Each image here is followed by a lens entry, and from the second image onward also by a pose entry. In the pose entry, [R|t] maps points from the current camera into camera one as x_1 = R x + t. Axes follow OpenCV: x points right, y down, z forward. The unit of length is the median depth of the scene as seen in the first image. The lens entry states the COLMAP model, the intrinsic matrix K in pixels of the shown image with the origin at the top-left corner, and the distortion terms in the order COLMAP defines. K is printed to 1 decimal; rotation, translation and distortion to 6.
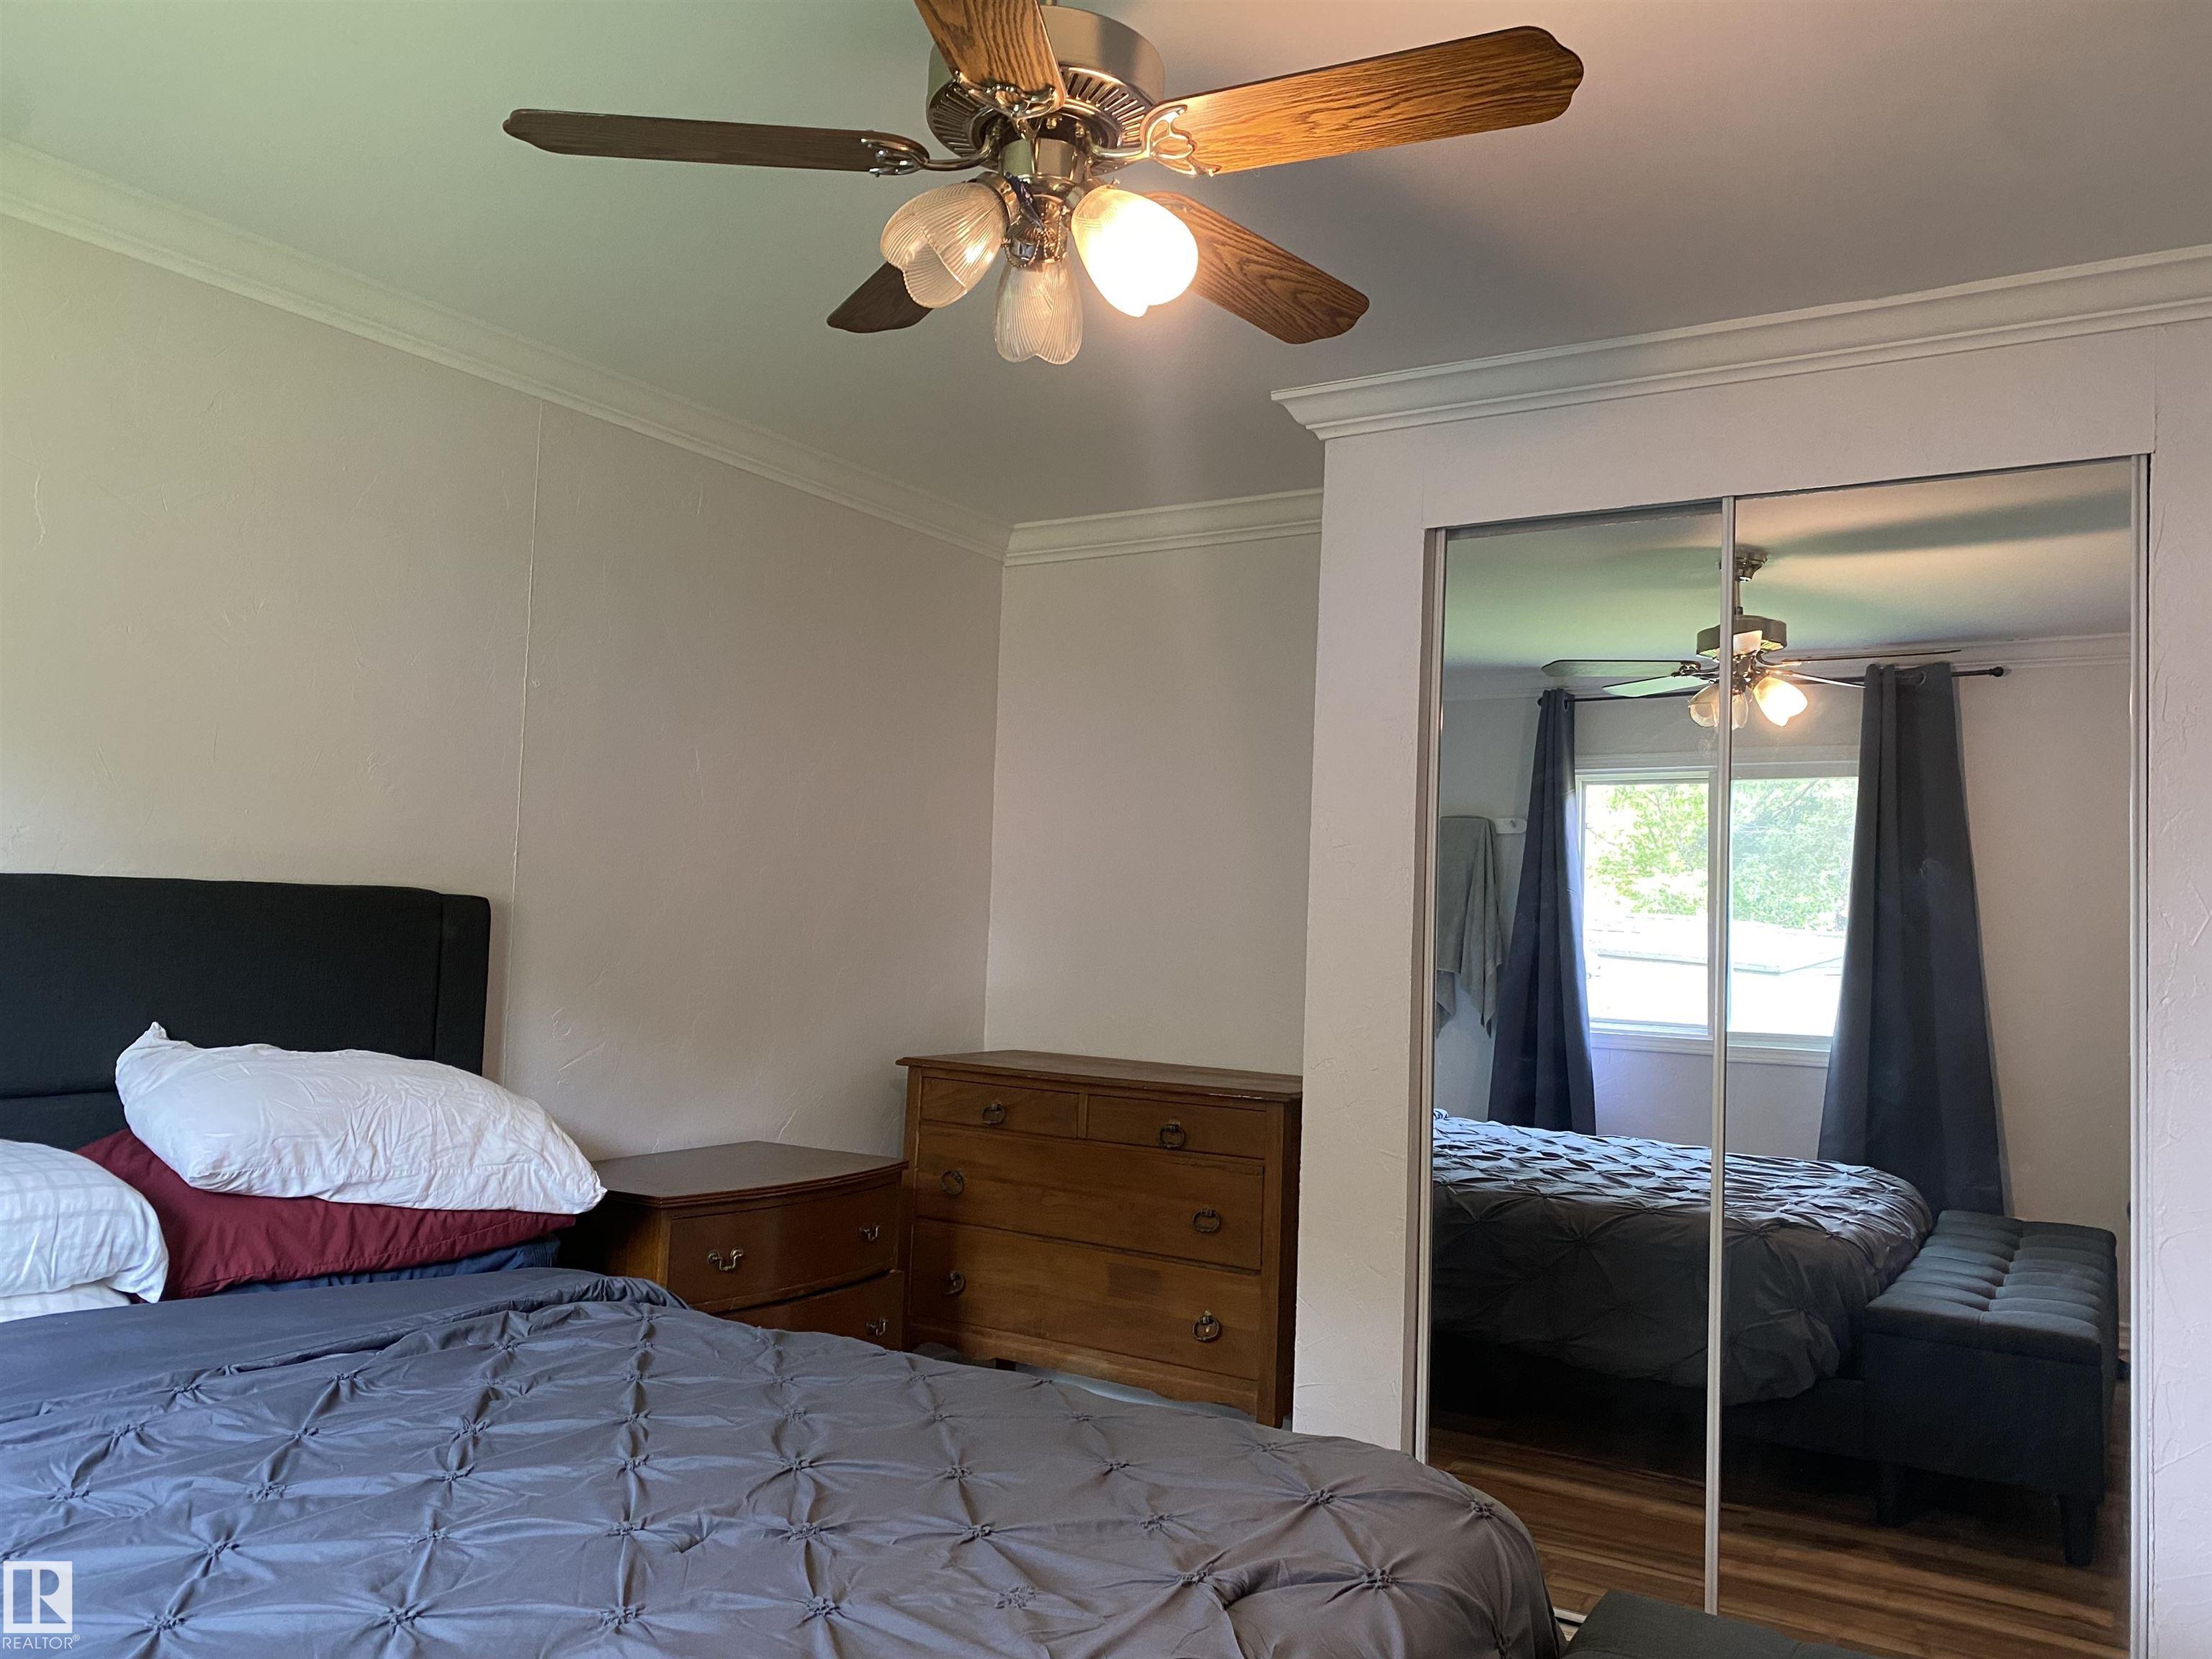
lens RADIAL K [[1672.8, 0, 1105.6], [0, 1672.8, 830.1], [0, 0, 1]] dist [0.019886, -0.045792]
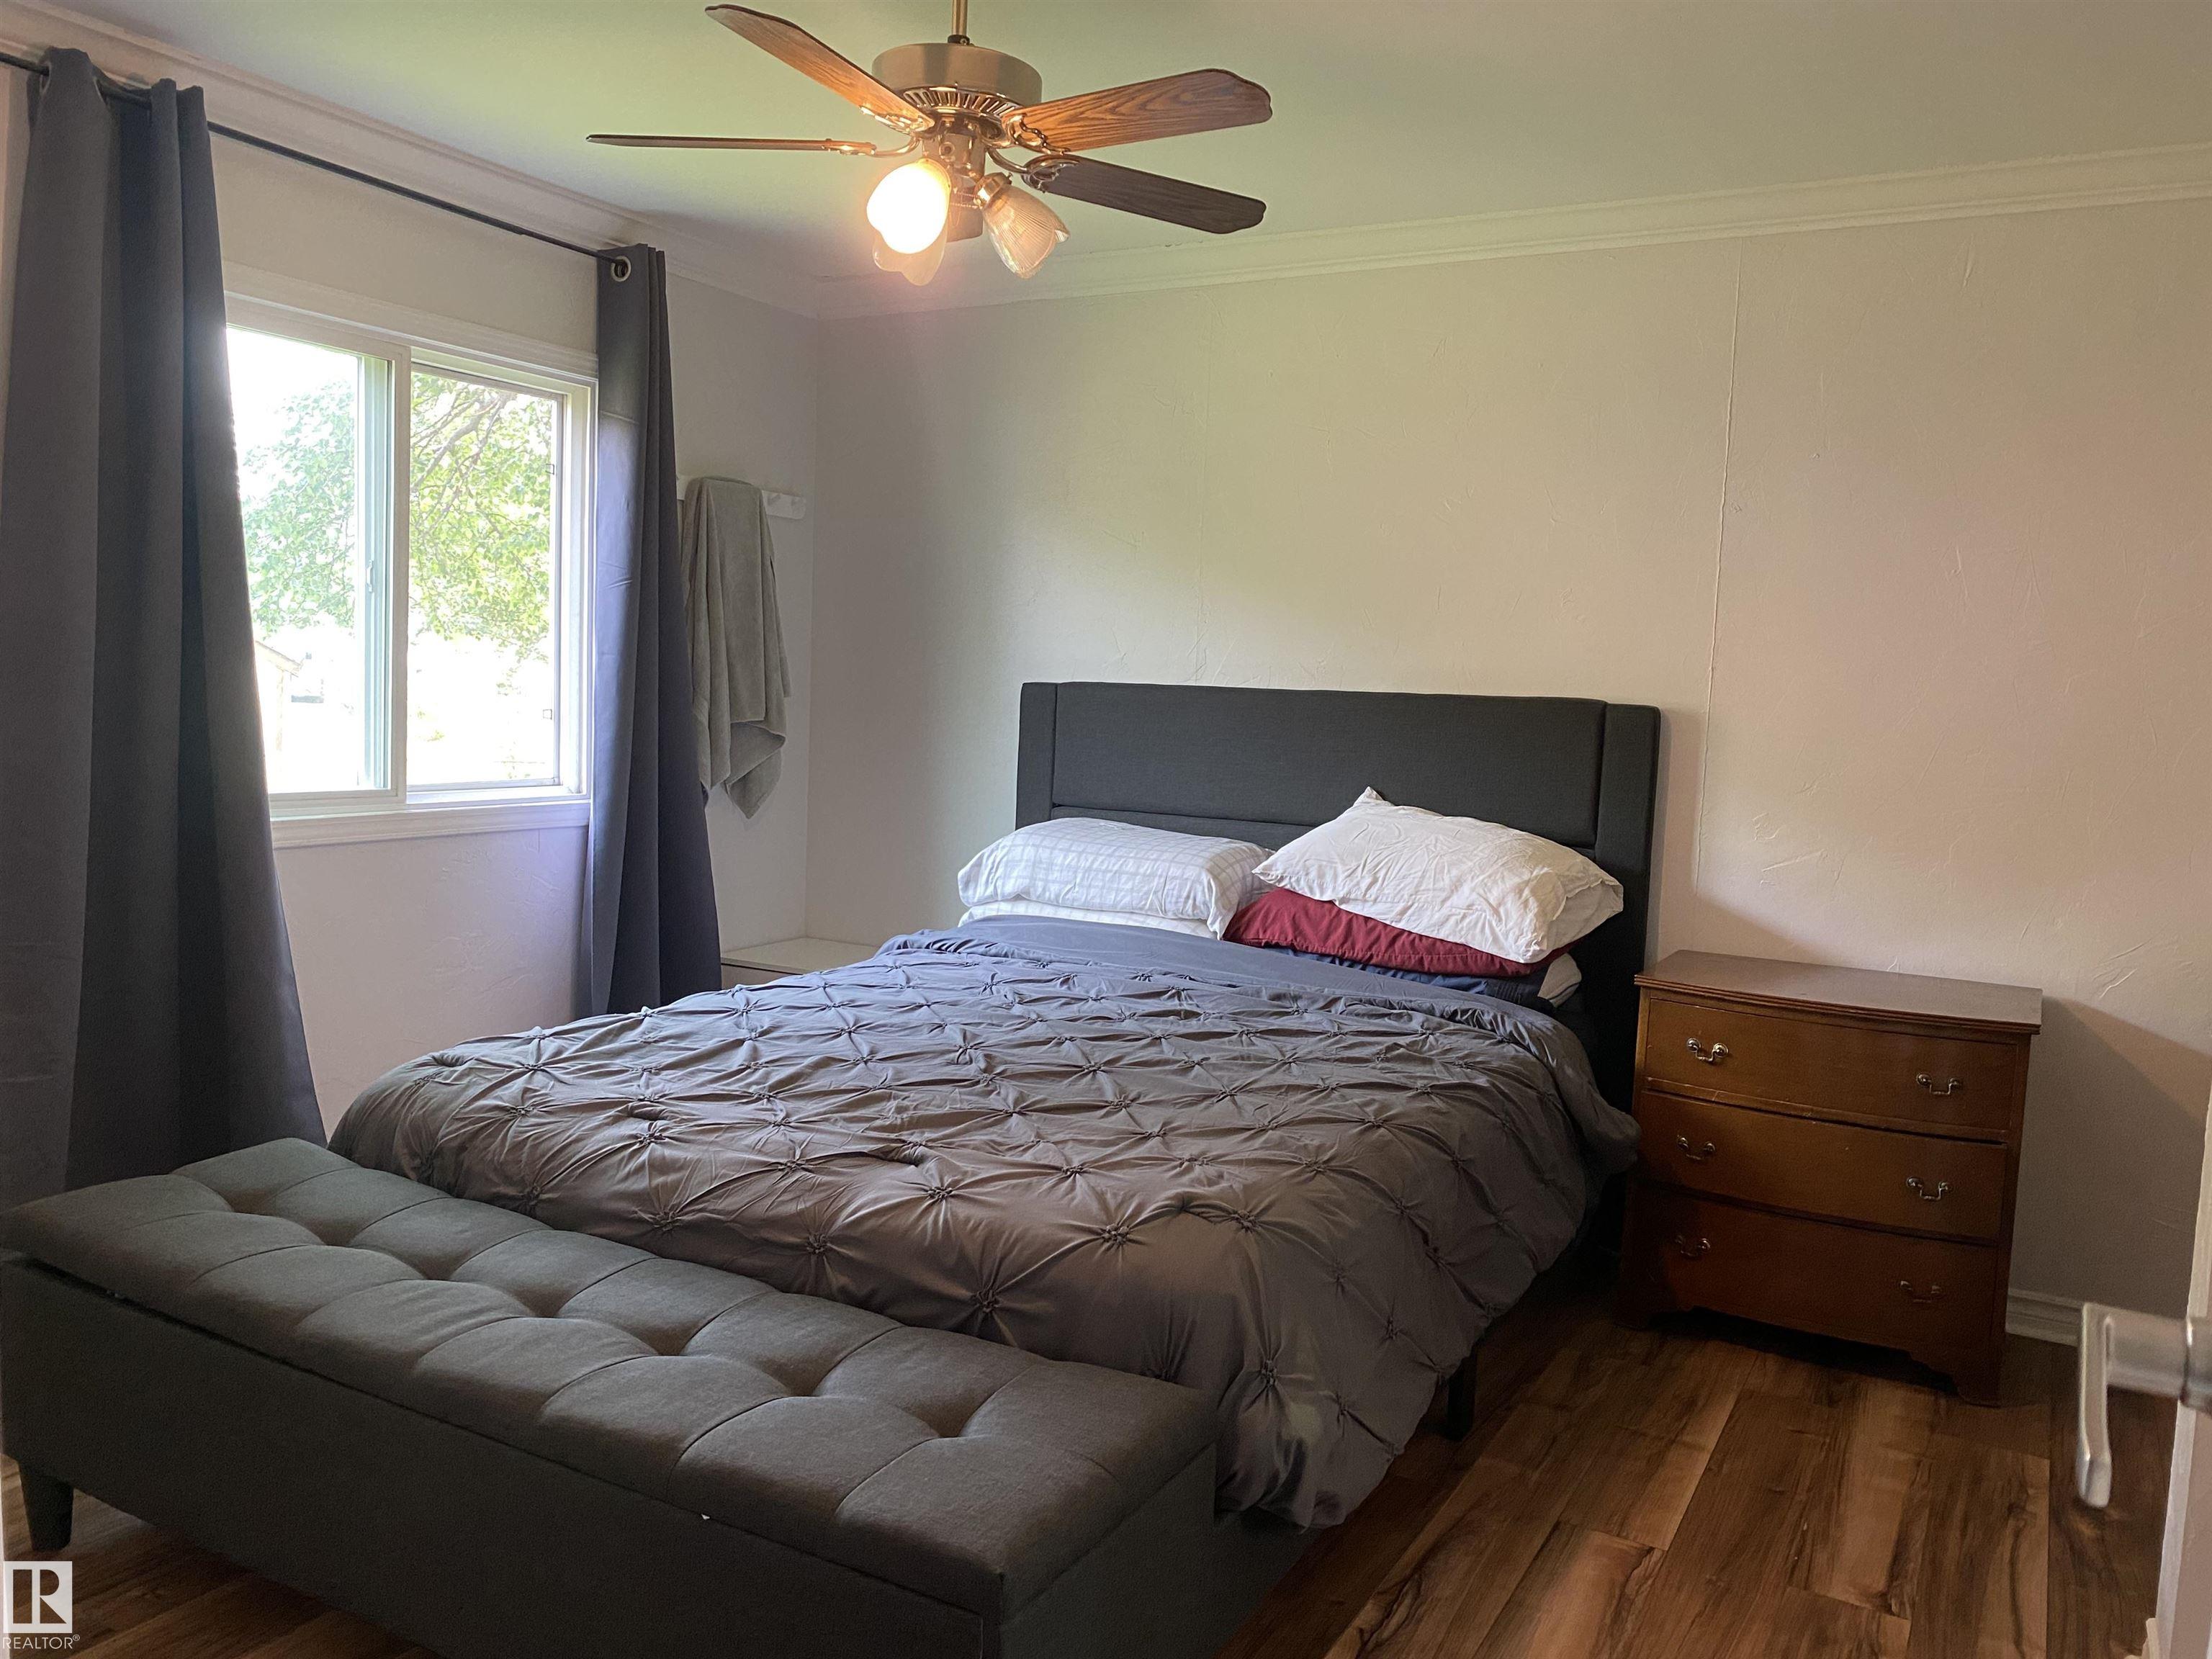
lens RADIAL K [[1672.8, 0, 1105.0], [0, 1672.8, 830.4], [0, 0, 1]] dist [0.019886, -0.045792]
pose [[0.039264, 0.046896, -0.998128, 0.972259], [0.015525, 0.998749, 0.047536, 0.079965], [0.999108, -0.017363, 0.038487, 0.730240]]
